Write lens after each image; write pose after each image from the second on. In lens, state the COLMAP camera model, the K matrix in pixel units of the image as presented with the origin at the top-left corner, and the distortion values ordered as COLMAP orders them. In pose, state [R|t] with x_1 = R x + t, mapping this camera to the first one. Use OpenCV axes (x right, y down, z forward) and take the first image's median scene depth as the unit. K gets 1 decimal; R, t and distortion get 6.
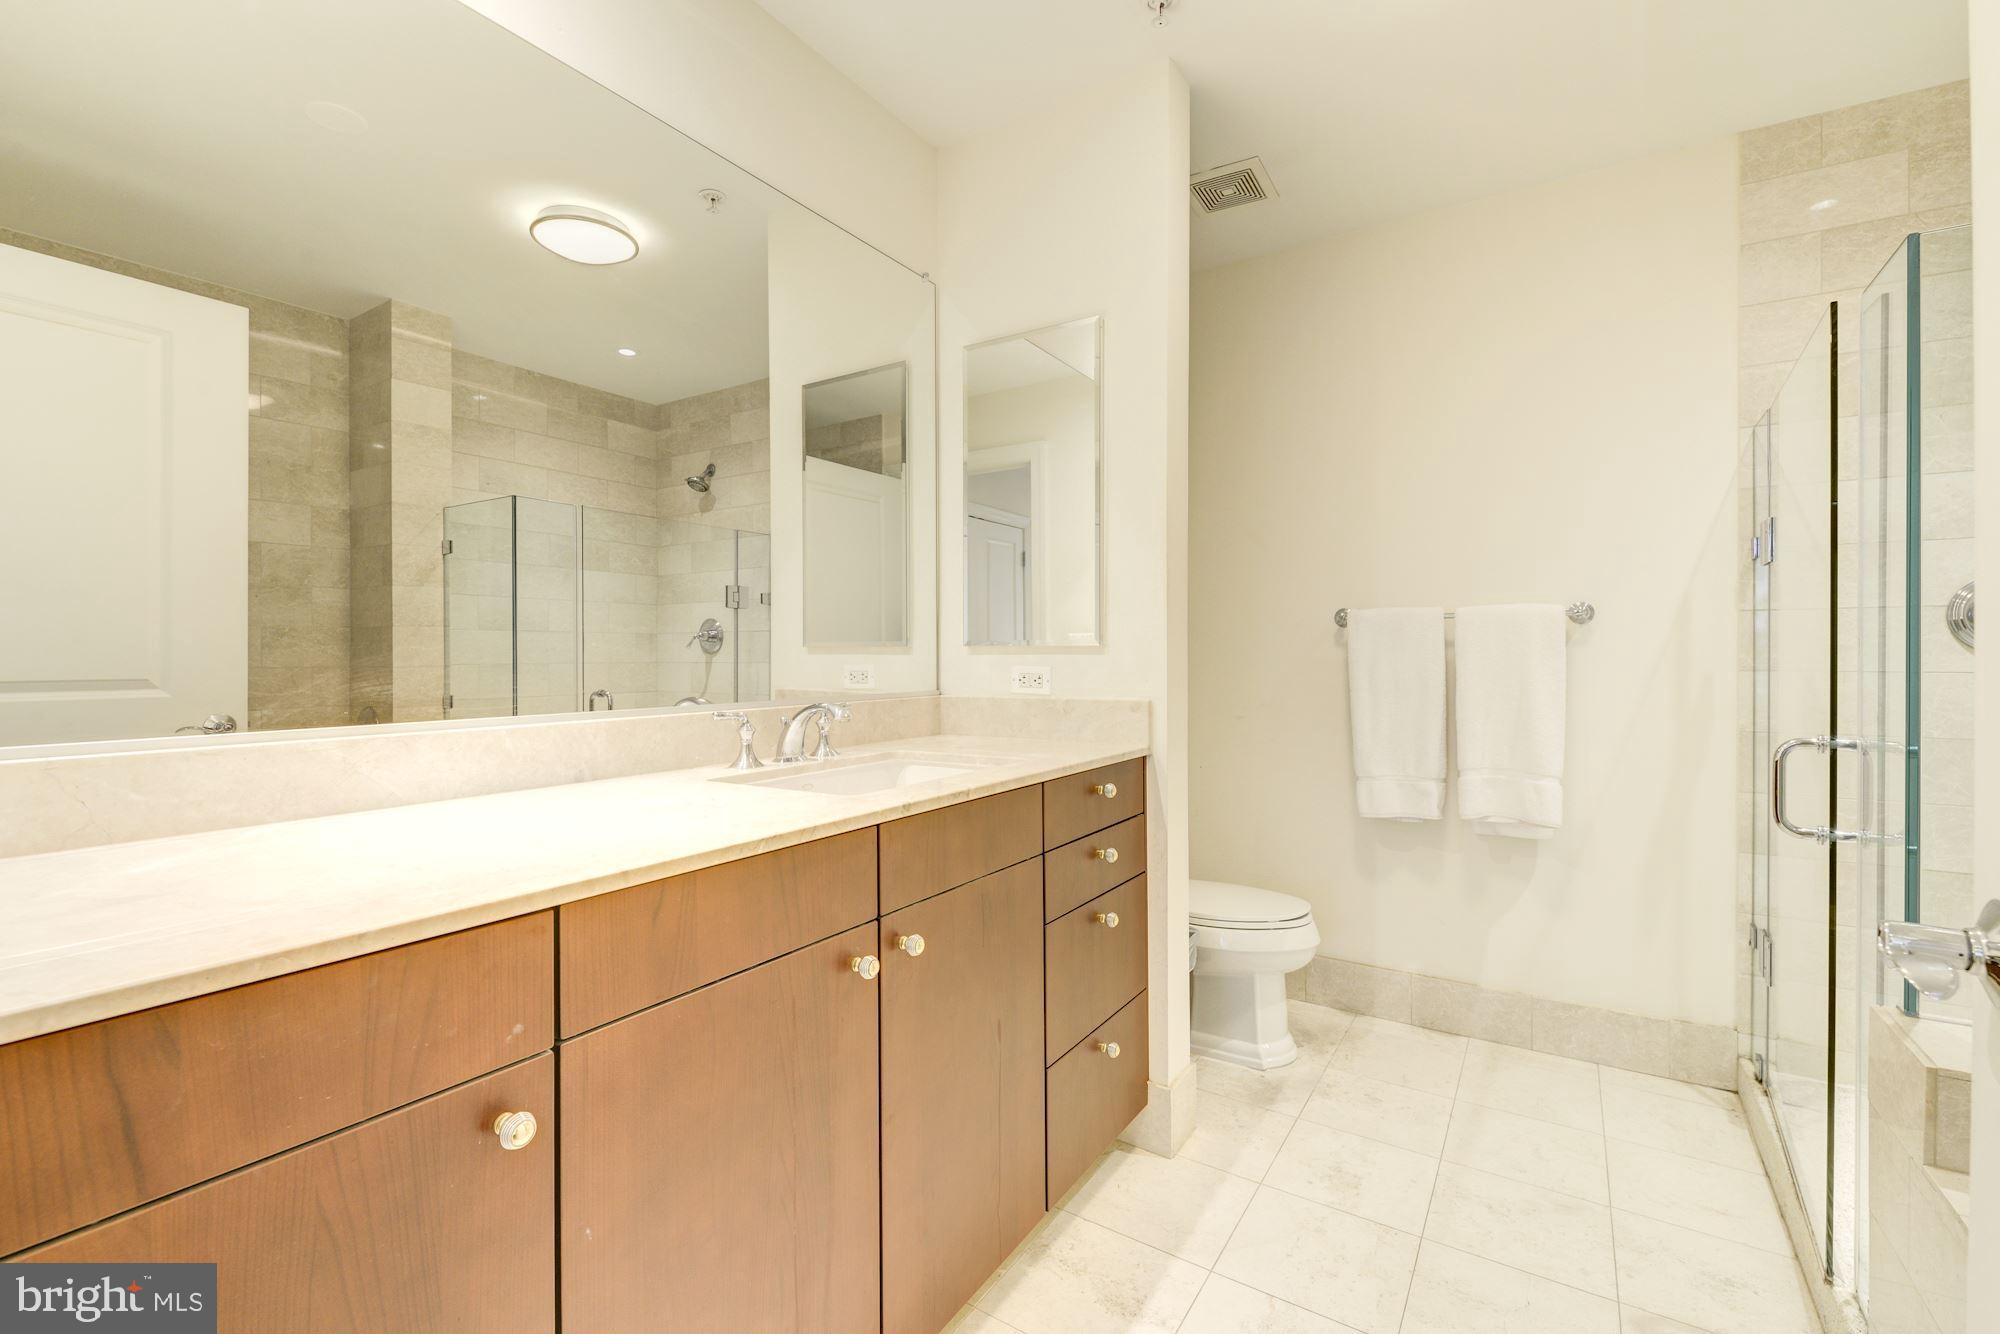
lens RADIAL K [[869.5, 0, 992.0], [0, 869.5, 659.4], [0, 0, 1]] dist [-0.004863, 0.000393]
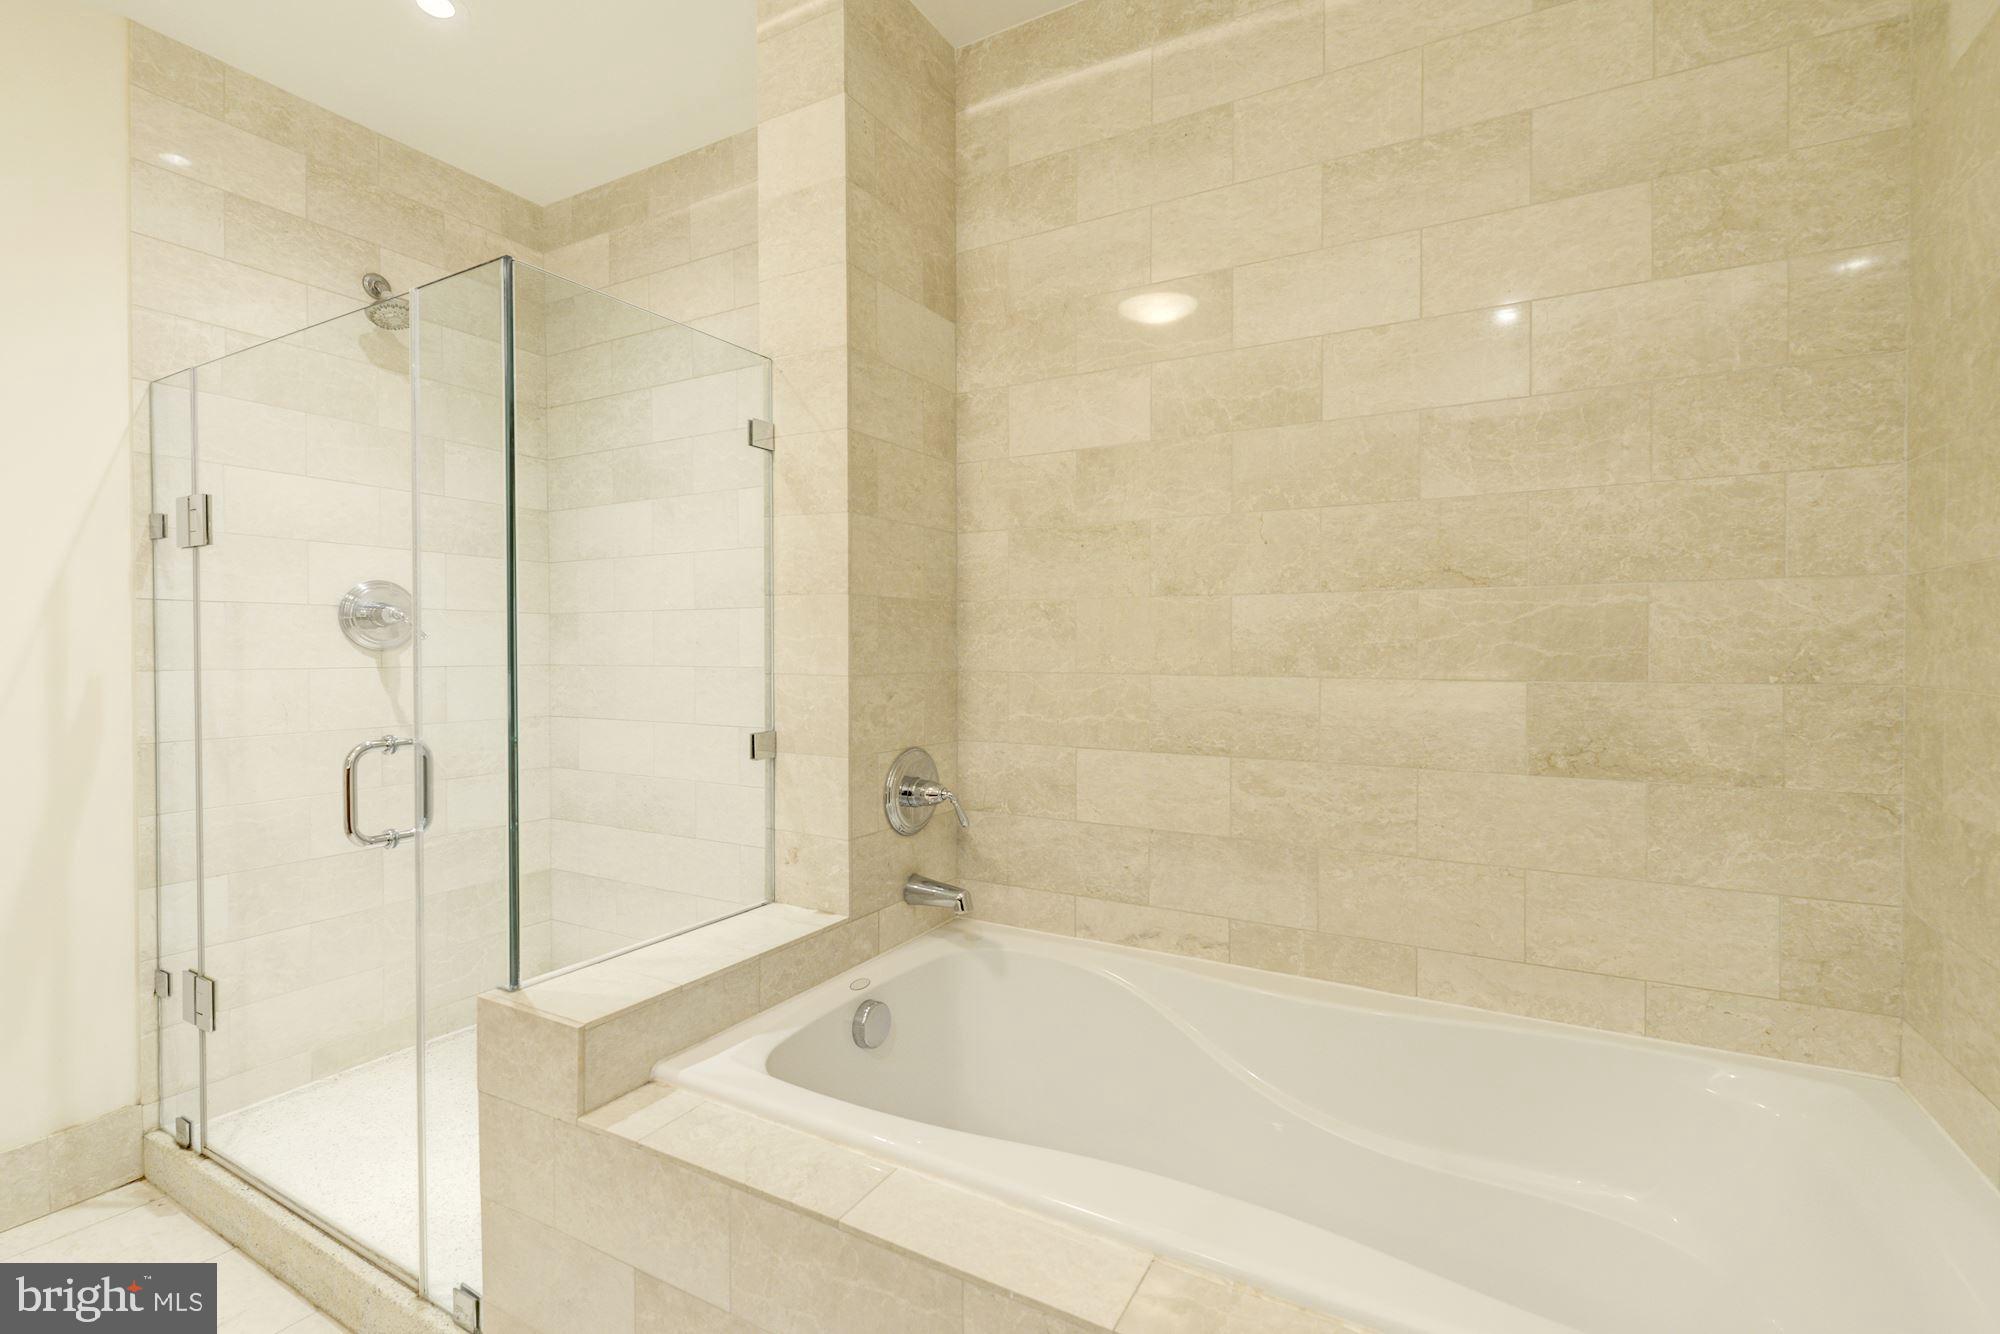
lens RADIAL K [[869.5, 0, 997.5], [0, 869.5, 668.5], [0, 0, 1]] dist [-0.004863, 0.000393]
pose [[-0.054129, -0.011008, 0.998473, -0.008084], [0.007436, 0.999907, 0.011427, 0.006634], [-0.998506, 0.008043, -0.054042, 0.203727]]
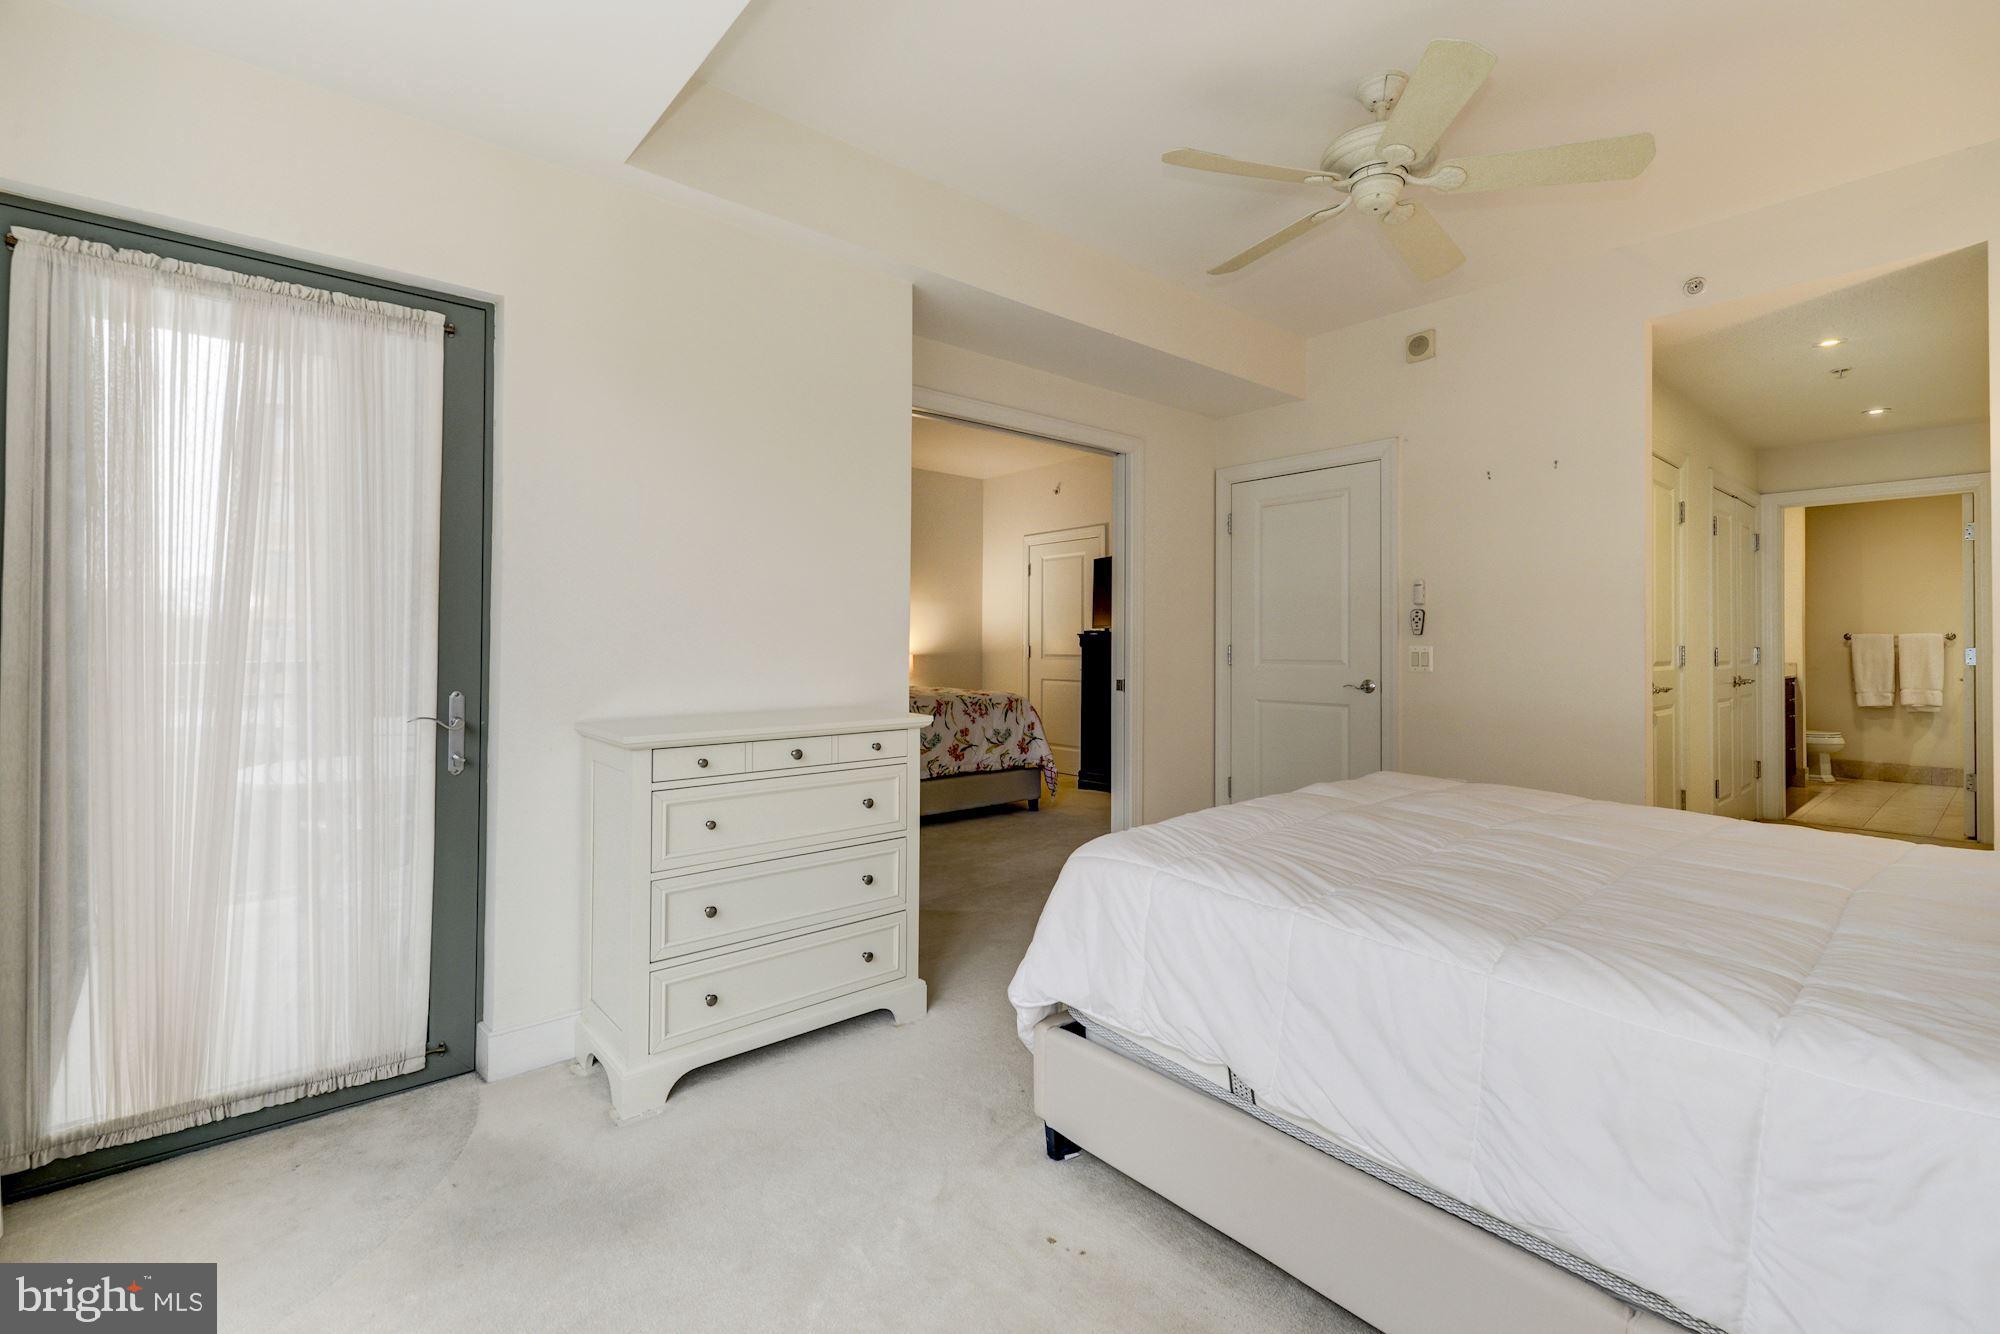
lens RADIAL K [[869.5, 0, 1028.0], [0, 869.5, 638.4], [0, 0, 1]] dist [-0.004863, 0.000393]
pose [[0.960272, 0.003165, -0.279047, -1.553093], [-0.006454, 0.999920, -0.010868, 0.006256], [0.278991, 0.012237, 0.960216, -2.767274]]
